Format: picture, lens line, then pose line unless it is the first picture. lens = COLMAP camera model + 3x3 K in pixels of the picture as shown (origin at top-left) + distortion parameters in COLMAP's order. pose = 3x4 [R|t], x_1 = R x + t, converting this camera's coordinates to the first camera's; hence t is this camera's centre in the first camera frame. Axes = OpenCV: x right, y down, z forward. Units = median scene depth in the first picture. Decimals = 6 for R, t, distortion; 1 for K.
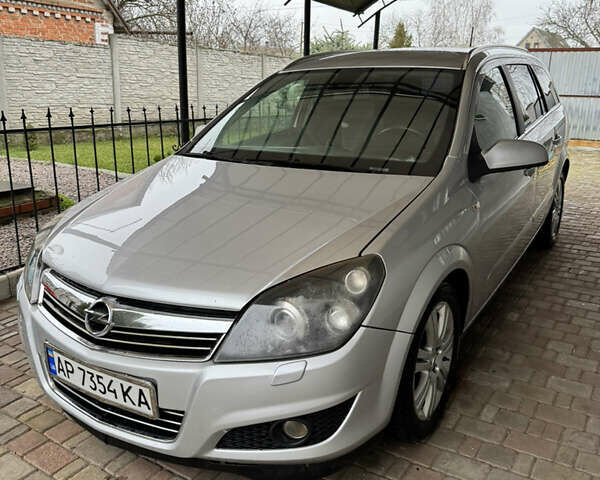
lens RADIAL K [[567.4, 0, 300.0], [0, 567.4, 240.0], [0, 0, 1]] dist [0.074600, -0.113011]
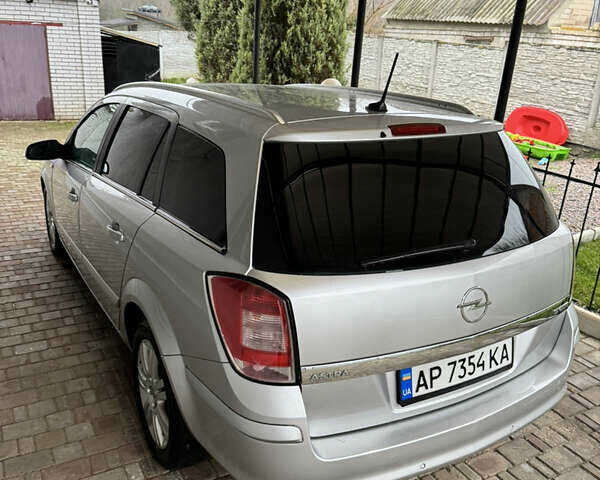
lens RADIAL K [[567.4, 0, 300.0], [0, 567.4, 240.0], [0, 0, 1]] dist [0.074600, -0.113011]
pose [[-0.470907, 0.279676, -0.836677, 1.568567], [-0.285691, 0.848959, 0.444577, -0.906307], [0.834642, 0.448385, -0.319880, 2.427613]]
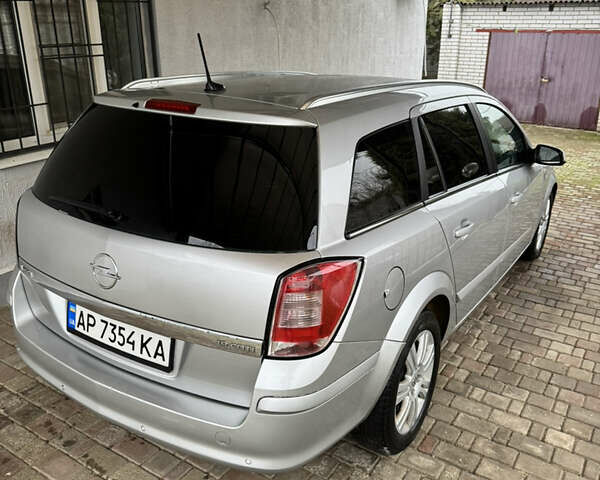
lens RADIAL K [[563.6, 0, 297.4], [0, 563.6, 239.3], [0, 0, 1]] dist [0.118448, -0.198295]
pose [[-0.999916, -0.011393, 0.006253, 0.443317], [-0.005481, 0.805954, 0.591953, -1.086069], [-0.011784, 0.591869, -0.805948, 3.102784]]
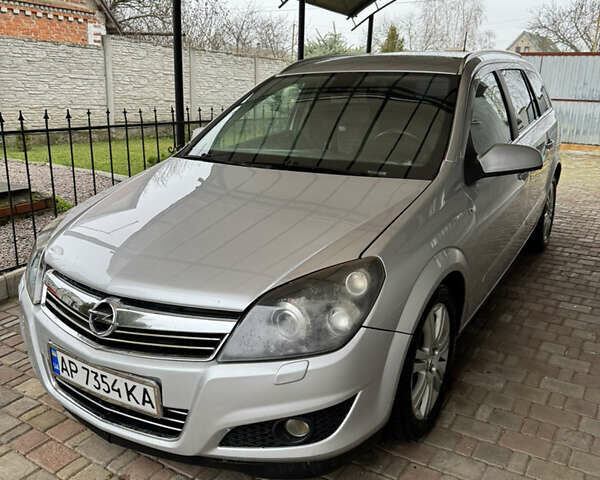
lens RADIAL K [[566.5, 0, 296.5], [0, 566.5, 243.1], [0, 0, 1]] dist [0.084923, -0.132688]
pose [[0.999937, 0.003925, 0.010526, -0.016238], [-0.003947, 0.999990, 0.002123, -0.000561], [-0.010517, -0.002165, 0.999942, -0.014955]]
